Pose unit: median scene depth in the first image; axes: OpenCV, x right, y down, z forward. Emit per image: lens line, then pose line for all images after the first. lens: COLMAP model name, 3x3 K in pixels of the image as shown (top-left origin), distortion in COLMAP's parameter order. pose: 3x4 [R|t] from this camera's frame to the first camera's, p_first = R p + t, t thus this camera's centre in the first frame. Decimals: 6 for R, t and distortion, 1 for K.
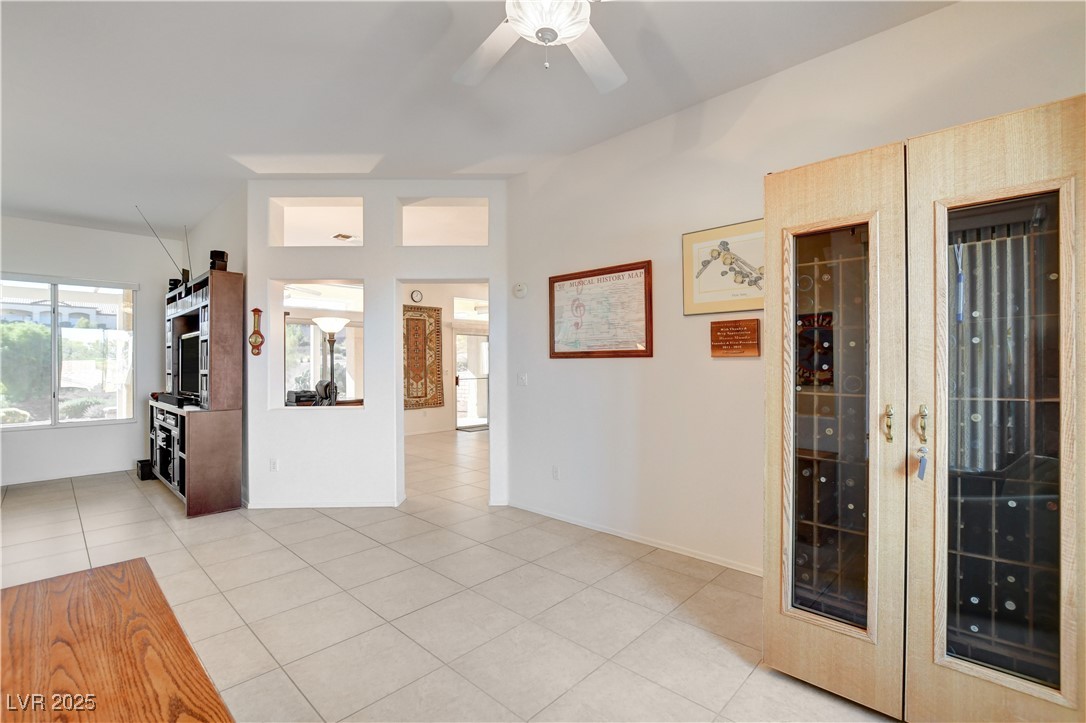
lens RADIAL K [[483.7, 0, 543.0], [0, 483.7, 361.5], [0, 0, 1]] dist [-0.013447, 0.000114]
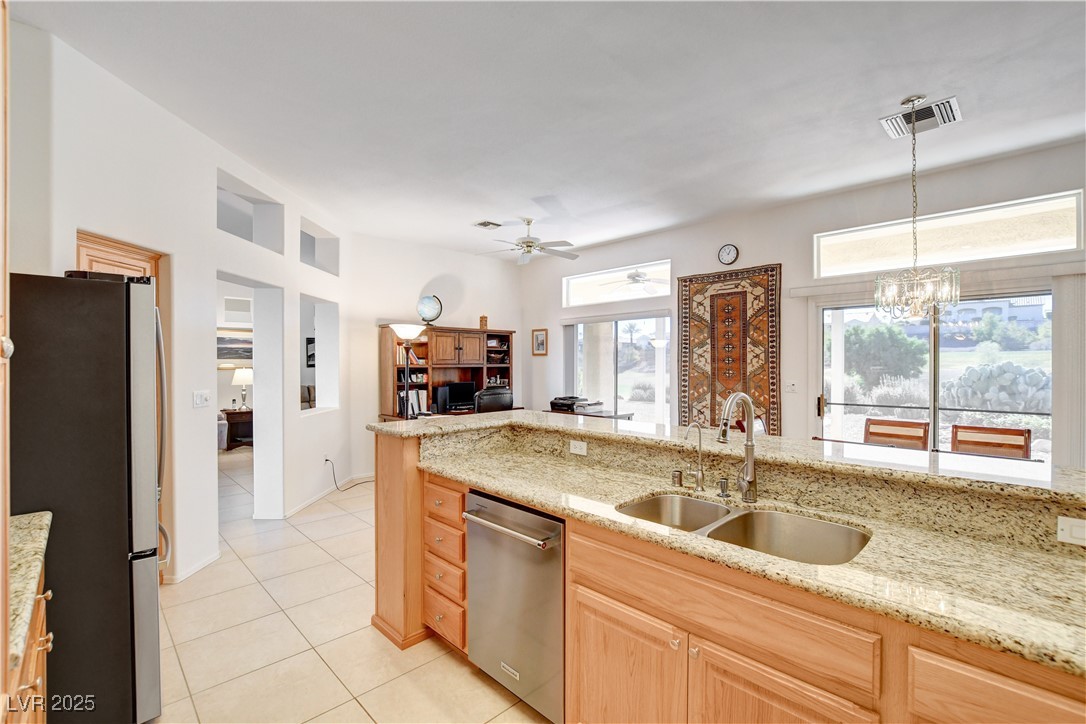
lens RADIAL K [[481.6, 0, 552.6], [0, 481.6, 365.7], [0, 0, 1]] dist [-0.018129, 0.000980]
pose [[-0.021584, 0.014152, -0.999667, 0.672884], [0.008567, 0.999866, 0.013970, -0.021389], [0.999730, -0.008263, -0.021702, 1.650182]]
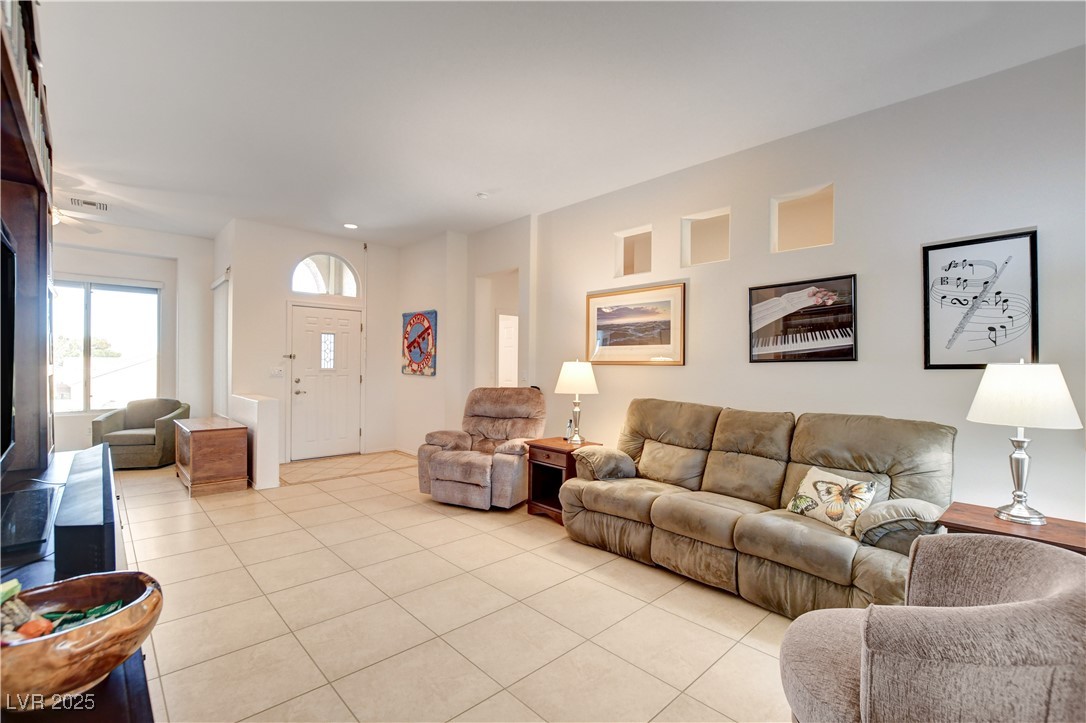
lens RADIAL K [[481.6, 0, 552.6], [0, 481.6, 365.2], [0, 0, 1]] dist [-0.018129, 0.000980]
pose [[-0.999289, -0.002479, 0.037628, -1.137879], [-0.002708, 0.999978, -0.006038, 0.017722], [-0.037612, -0.006135, -0.999274, 1.385240]]
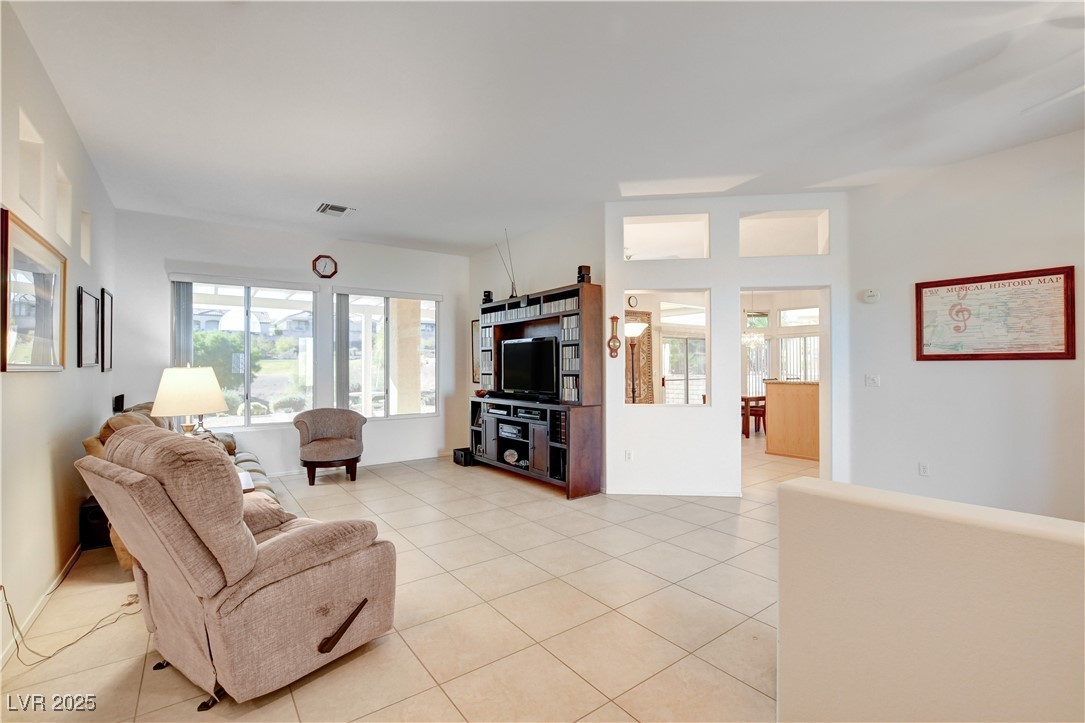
lens RADIAL K [[481.2, 0, 552.1], [0, 481.2, 365.2], [0, 0, 1]] dist [-0.018129, 0.000980]
pose [[0.988087, 0.000872, -0.153894, -0.565171], [-0.000287, 0.999993, 0.003823, -0.000241], [0.153897, -0.003733, 0.988080, -0.133485]]
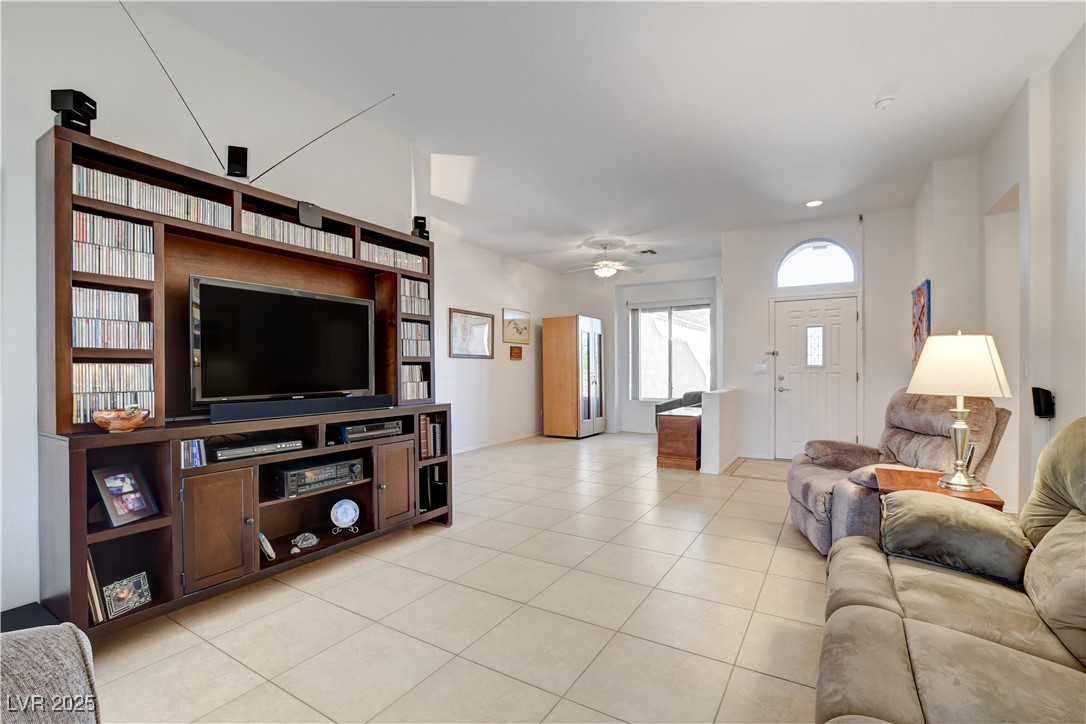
lens RADIAL K [[482.7, 0, 554.5], [0, 482.7, 370.0], [0, 0, 1]] dist [-0.003323, -0.000141]
pose [[-0.229633, 0.007266, 0.973250, -1.544584], [-0.000400, 0.999971, -0.007560, 0.045398], [-0.973277, -0.002126, -0.229624, 0.959105]]
